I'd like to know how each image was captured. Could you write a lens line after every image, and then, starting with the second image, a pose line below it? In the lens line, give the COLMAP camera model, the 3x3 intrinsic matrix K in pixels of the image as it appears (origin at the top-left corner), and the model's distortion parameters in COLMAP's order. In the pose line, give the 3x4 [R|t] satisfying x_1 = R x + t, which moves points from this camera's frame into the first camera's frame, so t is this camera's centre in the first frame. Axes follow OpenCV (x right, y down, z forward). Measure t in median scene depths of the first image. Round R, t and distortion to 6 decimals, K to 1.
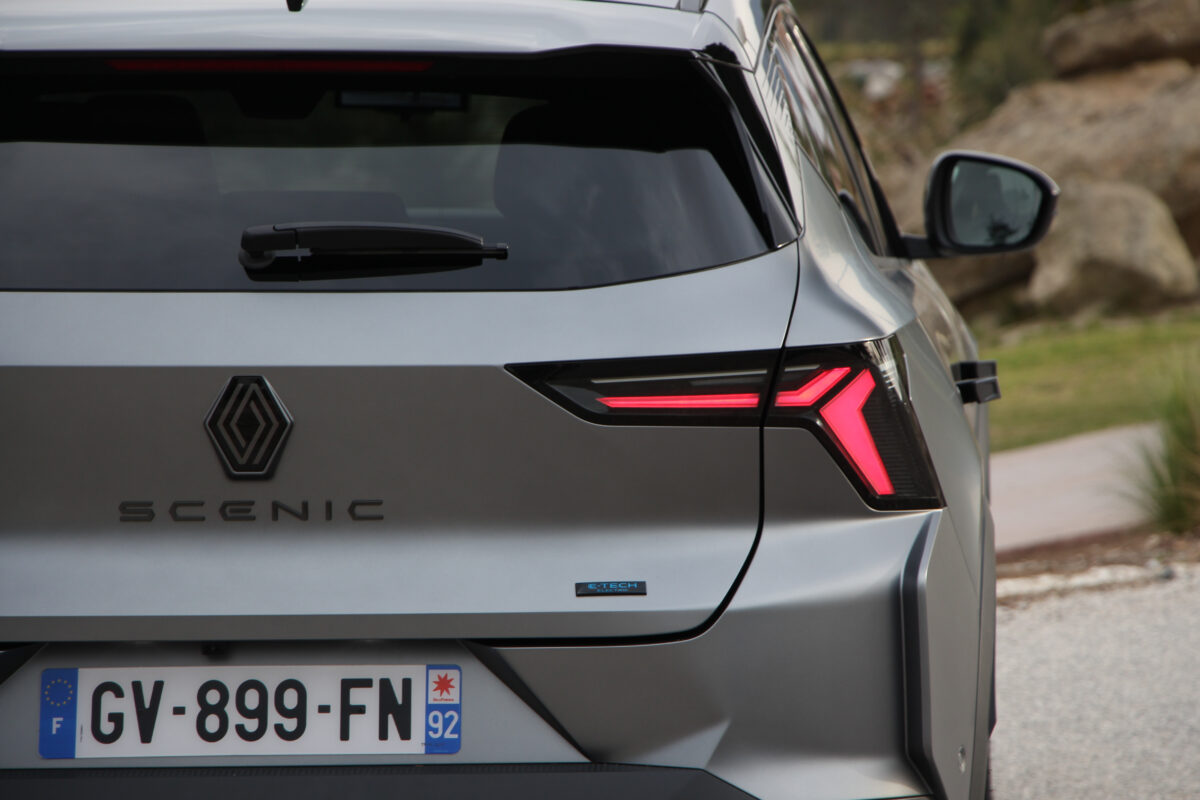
lens RADIAL K [[7060.5, 0, 600.0], [0, 7060.5, 400.0], [0, 0, 1]] dist [2.300166, 3.833648]
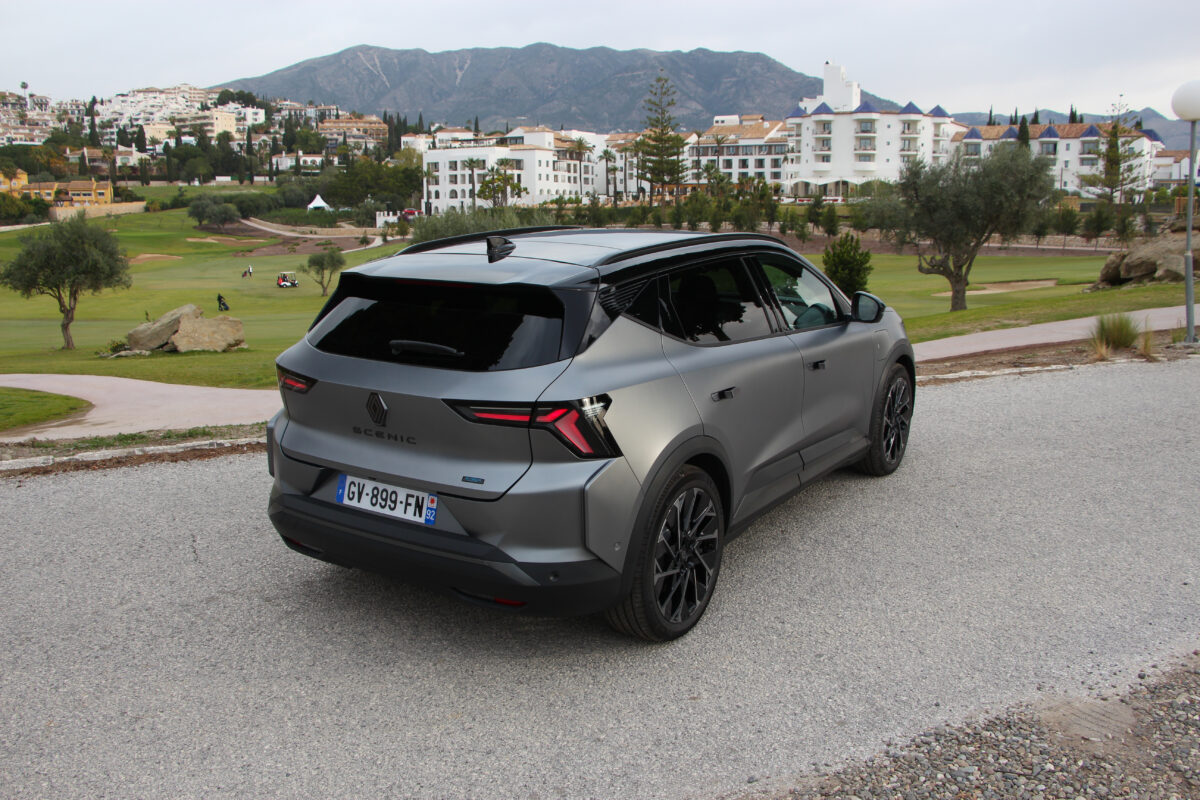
lens RADIAL K [[1061.9, 0, 600.0], [0, 1061.9, 400.0], [0, 0, 1]] dist [-0.178570, 0.199467]
pose [[0.865500, 0.115491, -0.487414, 0.248645], [-0.043356, 0.986678, 0.156803, -0.073813], [0.499030, -0.114581, 0.858976, 0.661211]]
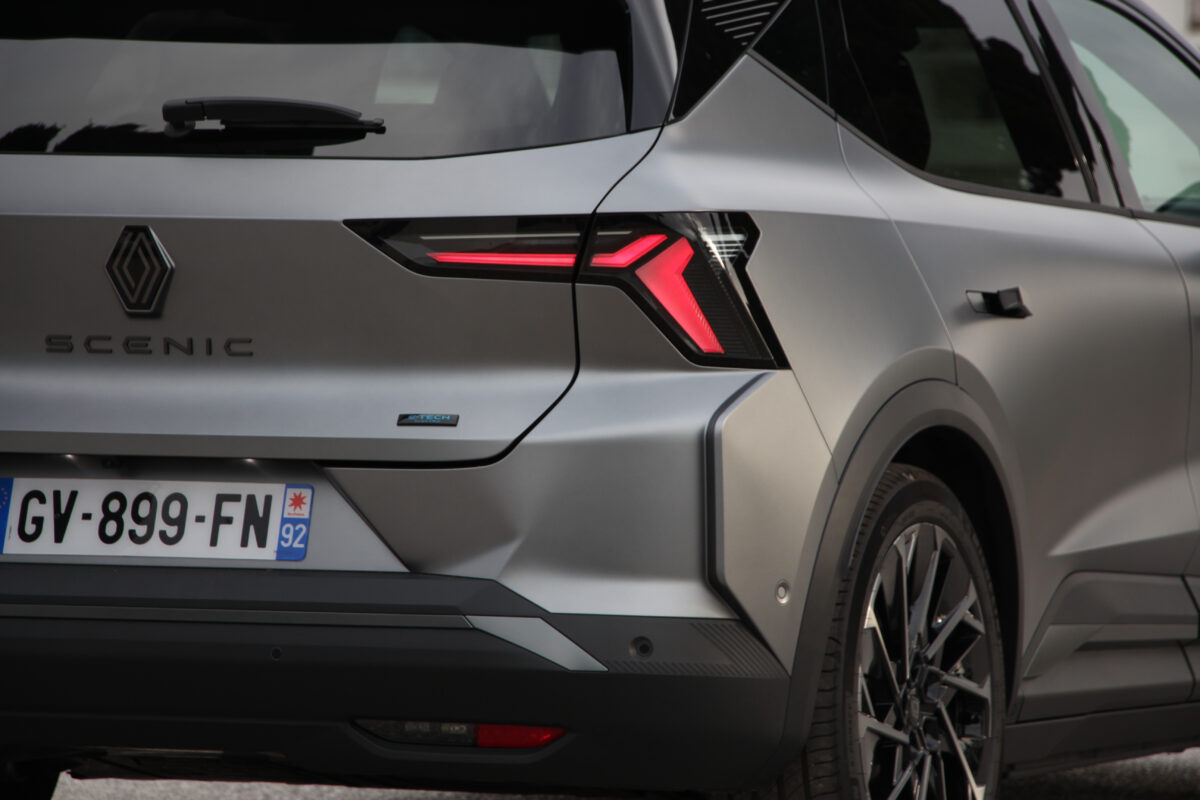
lens RADIAL K [[7060.5, 0, 600.0], [0, 7060.5, 400.0], [0, 0, 1]] dist [2.300166, 3.833648]
pose [[0.933088, 0.024253, -0.358830, 0.433320], [-0.040380, 0.998480, -0.037517, 0.064737], [0.357374, 0.049496, 0.932649, -0.049529]]
